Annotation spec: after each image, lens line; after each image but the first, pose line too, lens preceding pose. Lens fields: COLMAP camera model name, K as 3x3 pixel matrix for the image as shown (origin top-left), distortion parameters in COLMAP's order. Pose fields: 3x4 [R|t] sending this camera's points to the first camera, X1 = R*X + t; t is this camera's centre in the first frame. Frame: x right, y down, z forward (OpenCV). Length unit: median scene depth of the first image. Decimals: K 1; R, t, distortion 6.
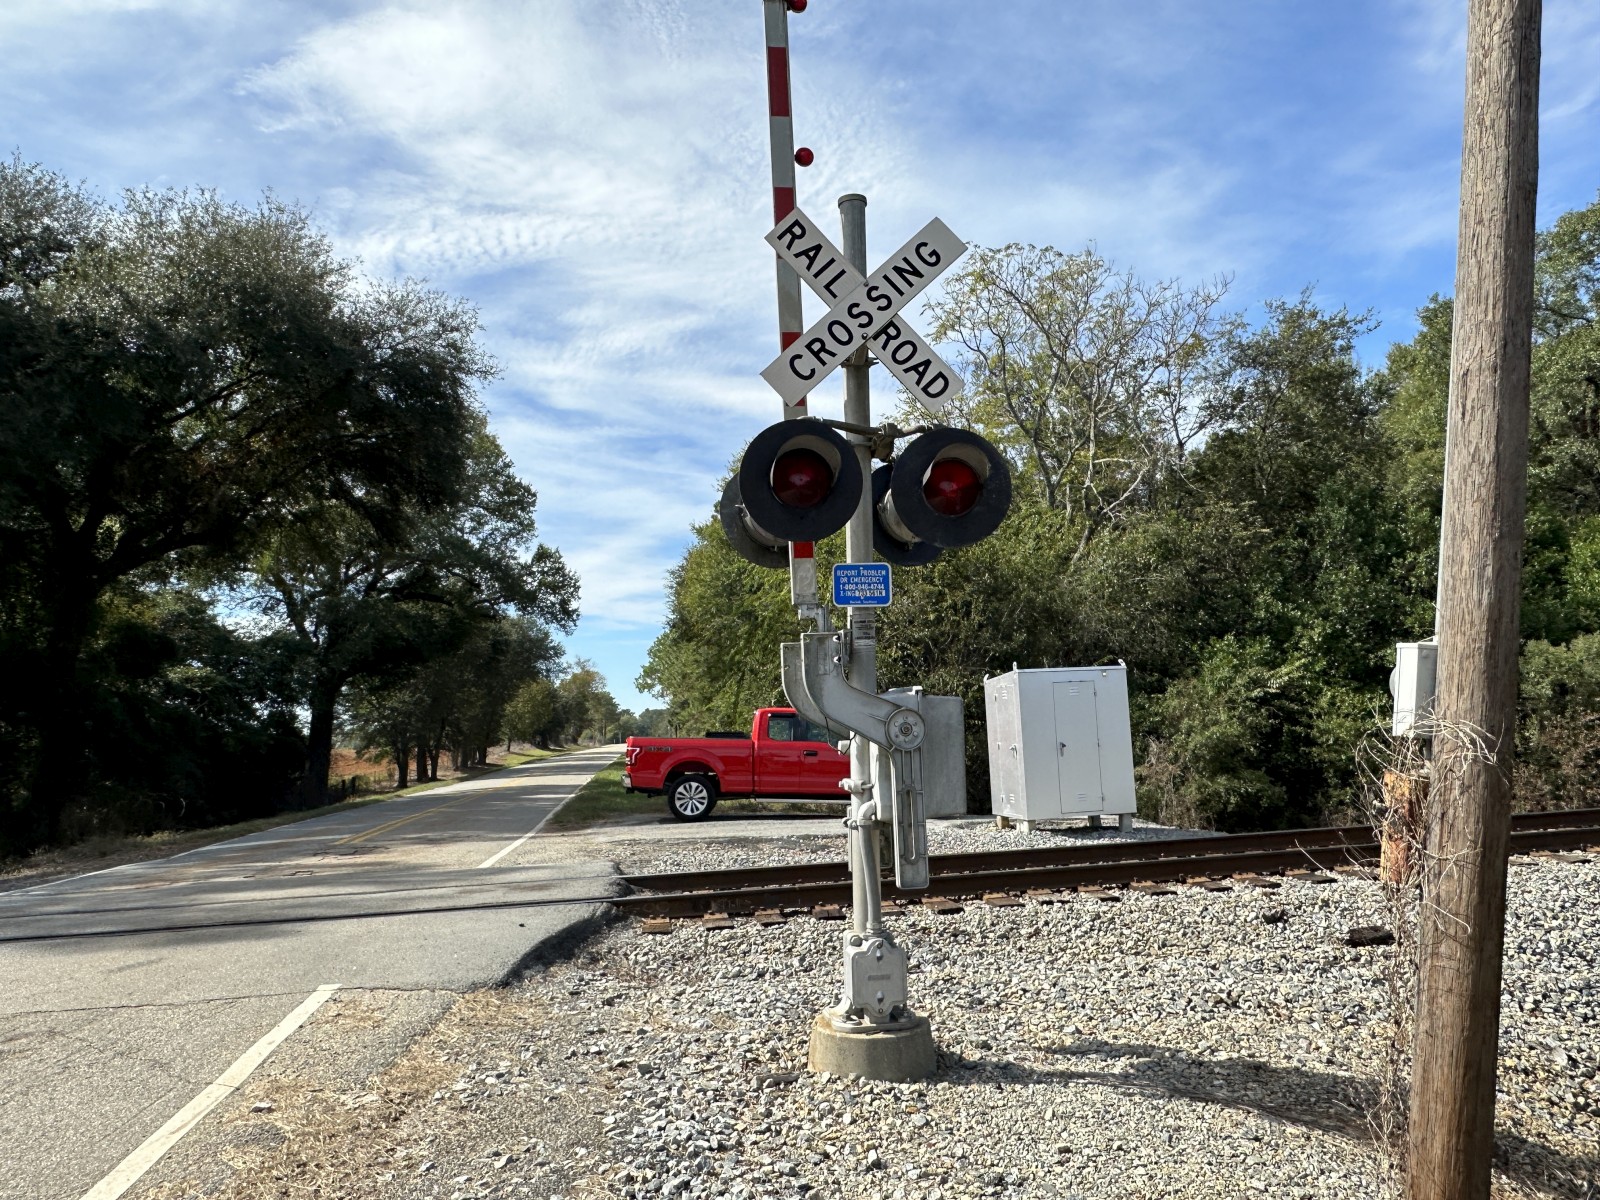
lens RADIAL K [[1117.0, 0, 803.9], [0, 1117.0, 604.4], [0, 0, 1]] dist [0.011428, -0.007381]
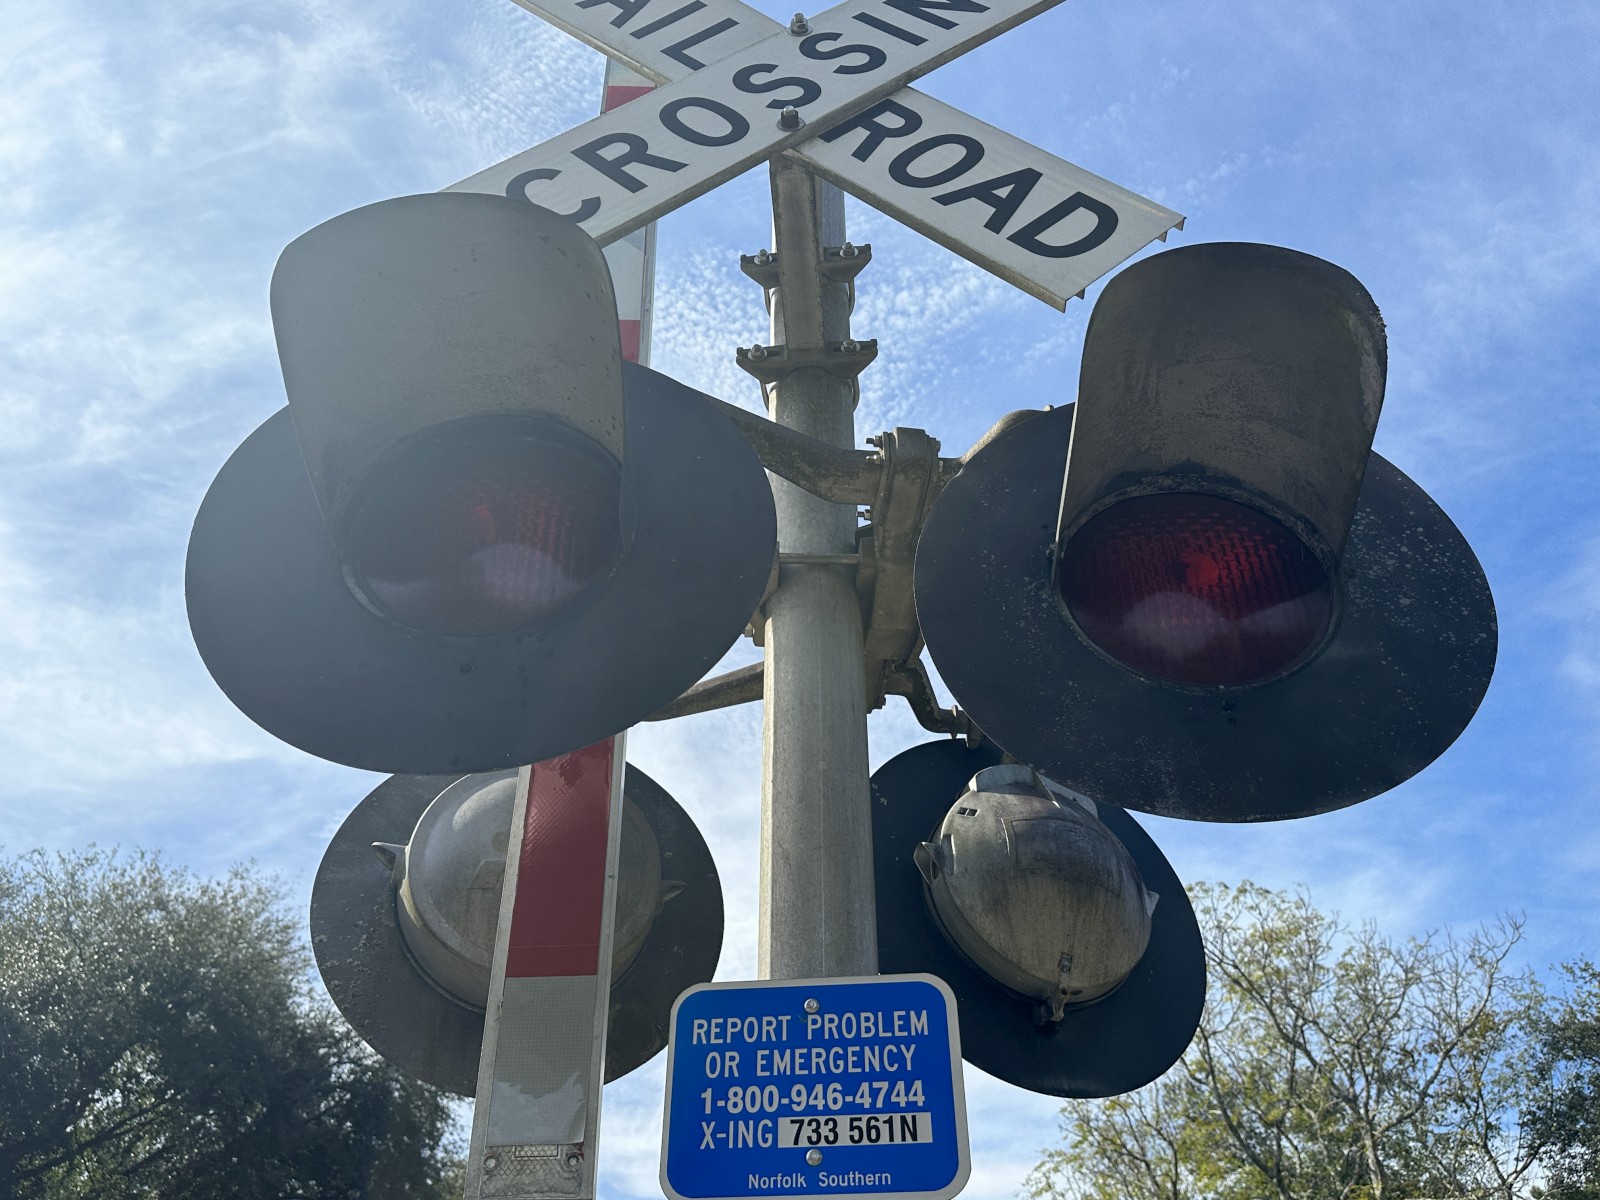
lens RADIAL K [[1289.8, 0, 797.6], [0, 1289.8, 602.4], [0, 0, 1]] dist [0.015604, 0.007132]
pose [[0.994063, -0.058411, -0.091794, 0.015998], [-0.004838, 0.819109, -0.573618, 0.009184], [0.108694, 0.570657, 0.813963, 0.162631]]
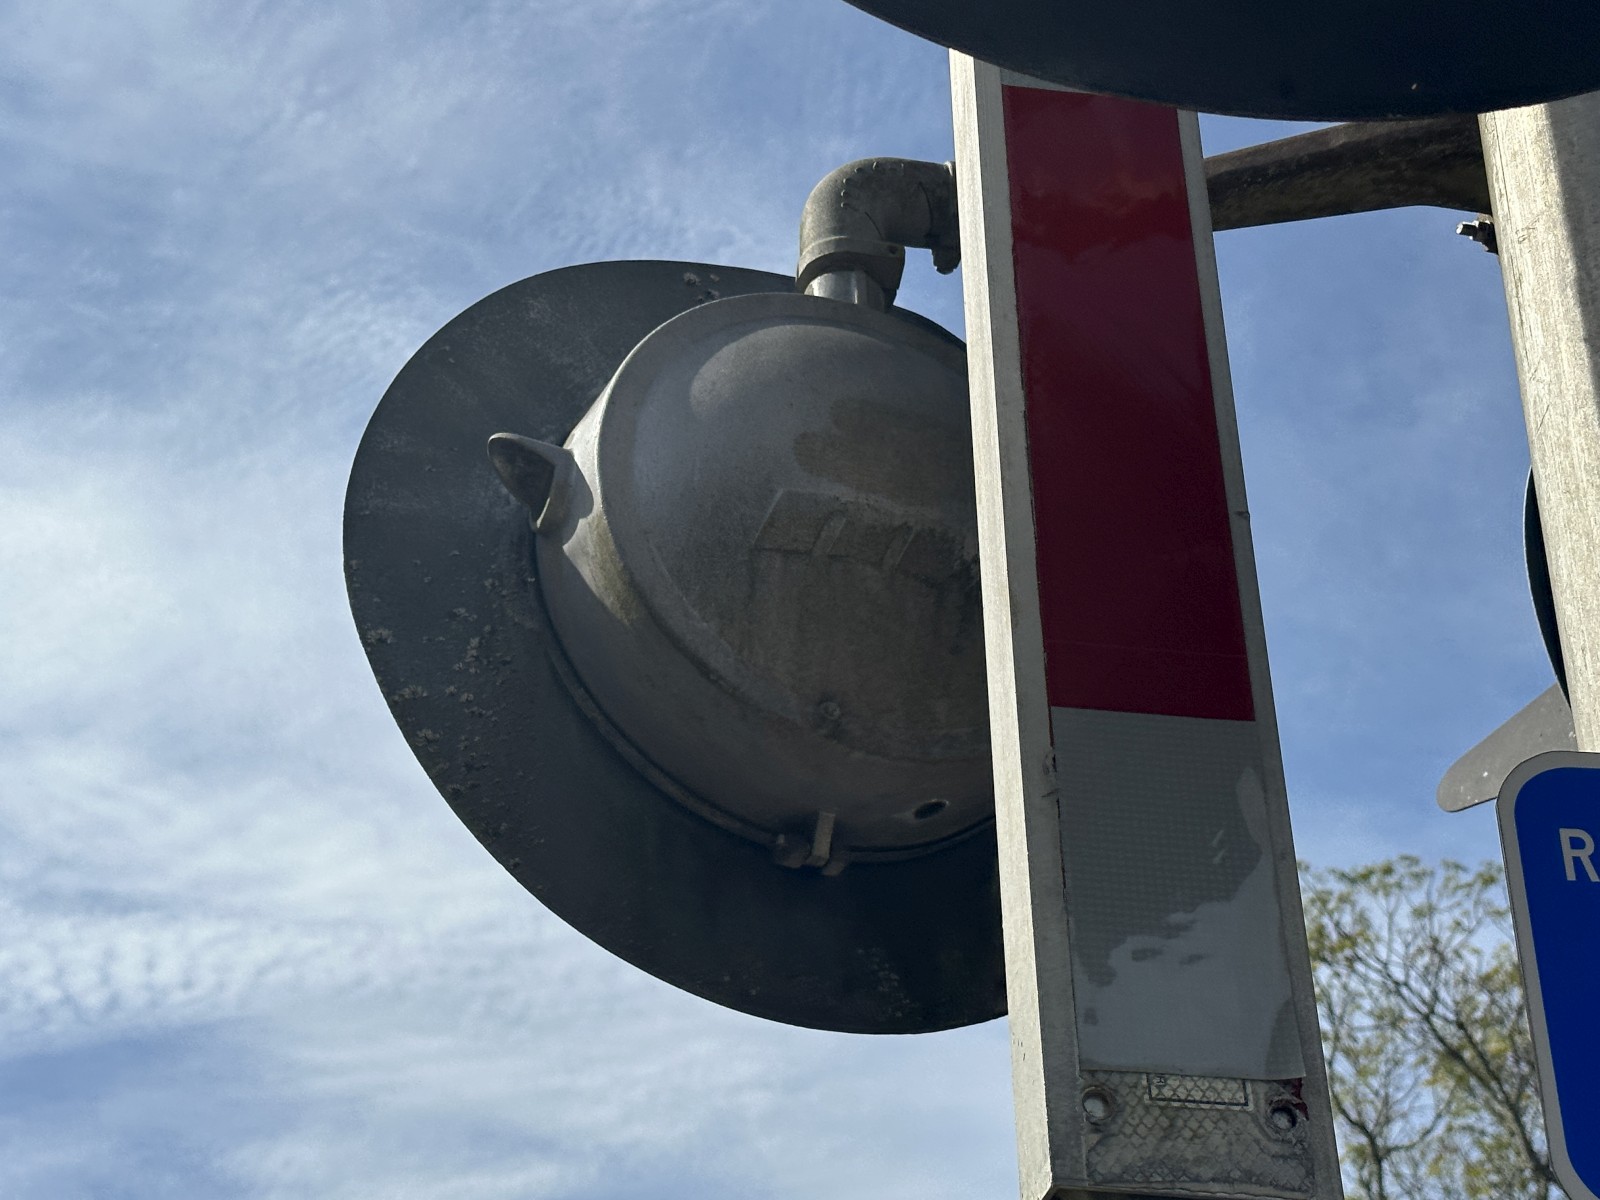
lens RADIAL K [[2622.1, 0, 816.6], [0, 2622.1, 594.2], [0, 0, 1]] dist [0.129040, 0.000000]
pose [[0.999025, 0.043378, -0.008247, -0.005603], [-0.042234, 0.884276, -0.465050, 0.011032], [-0.012881, 0.464945, 0.885246, 0.172247]]
